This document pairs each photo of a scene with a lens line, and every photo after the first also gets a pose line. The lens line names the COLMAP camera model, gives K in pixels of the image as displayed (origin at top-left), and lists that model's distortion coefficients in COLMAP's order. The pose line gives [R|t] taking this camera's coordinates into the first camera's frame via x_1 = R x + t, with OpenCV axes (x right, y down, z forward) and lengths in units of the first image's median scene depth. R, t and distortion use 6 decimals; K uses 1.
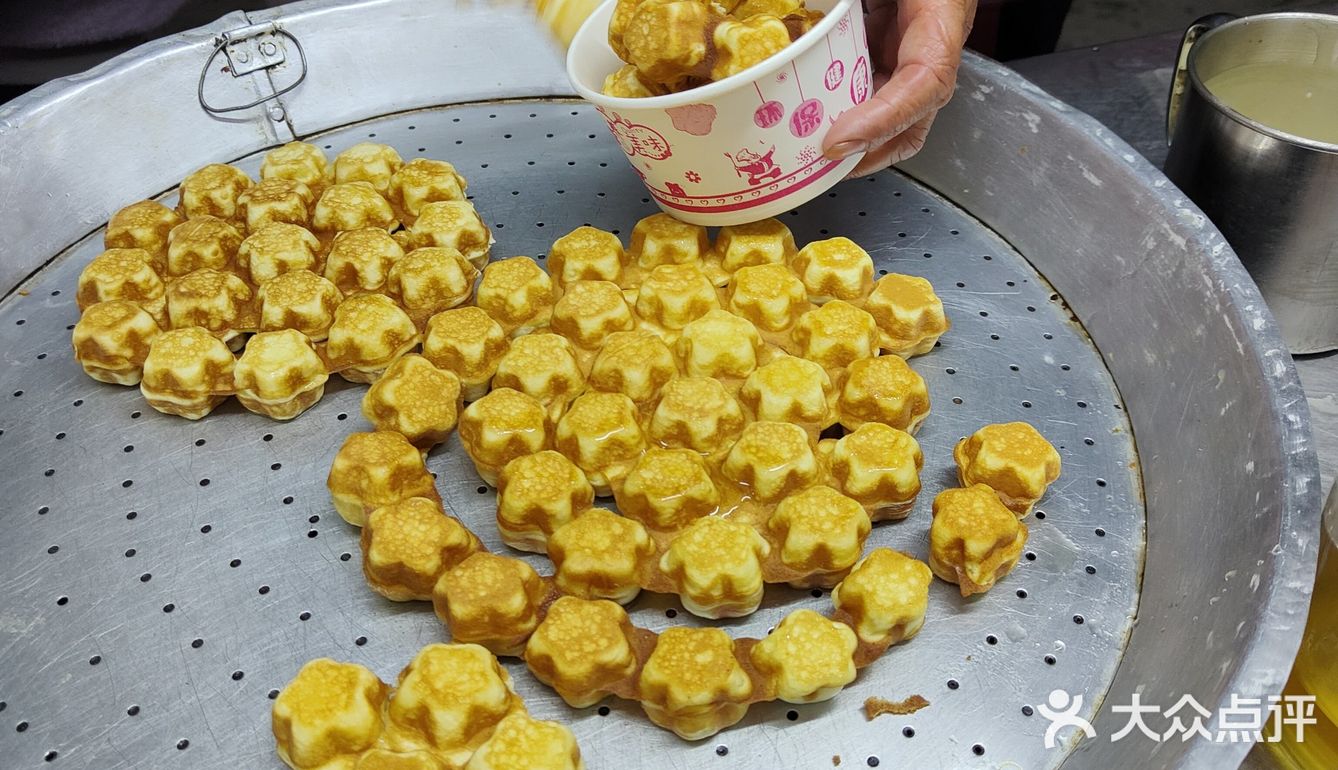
lens RADIAL K [[1212.6, 0, 669.0], [0, 1212.6, 382.8], [0, 0, 1]] dist [0.010945, 0.000000]
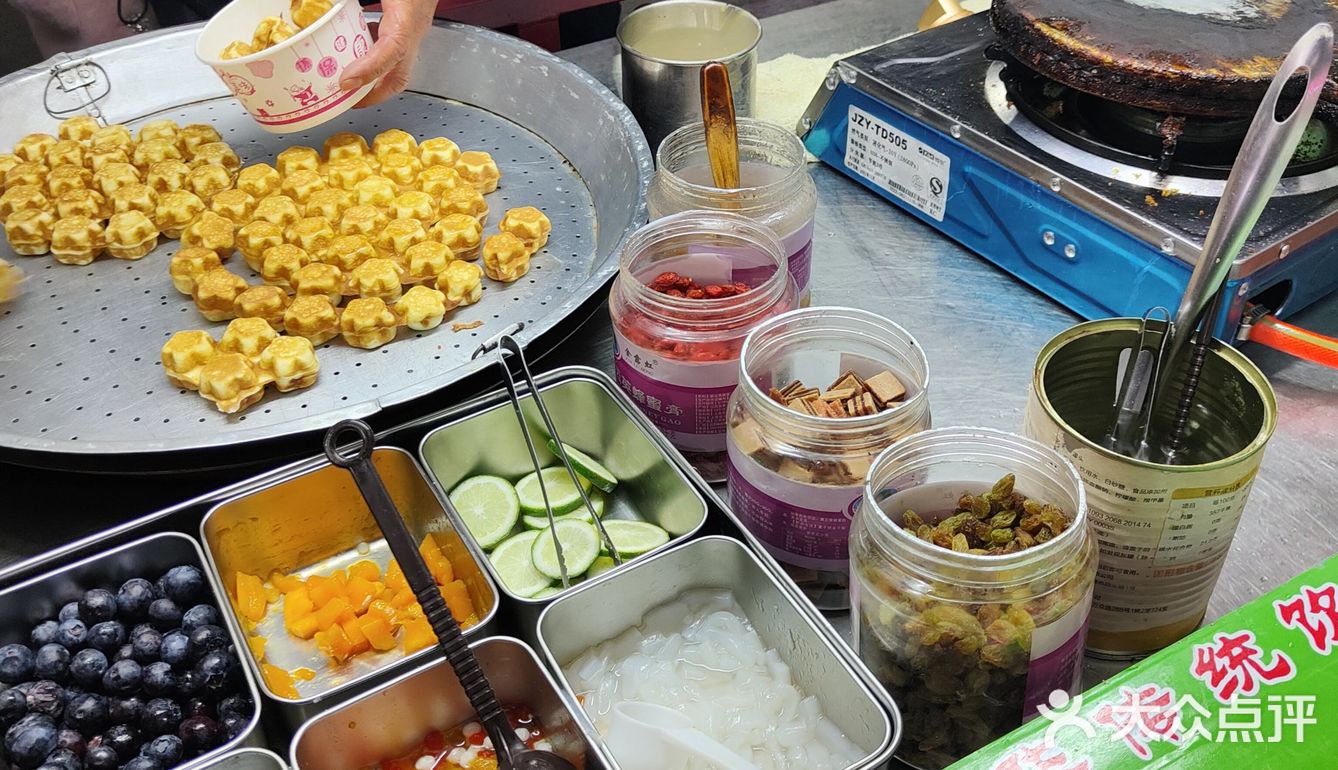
lens RADIAL K [[1212.6, 0, 666.2], [0, 1212.6, 390.3], [0, 0, 1]] dist [0.010945, 0.000000]
pose [[0.975103, -0.137896, 0.173665, 0.115079], [0.145526, 0.988839, -0.031932, 0.403752], [-0.167324, 0.056410, 0.984287, -0.926263]]
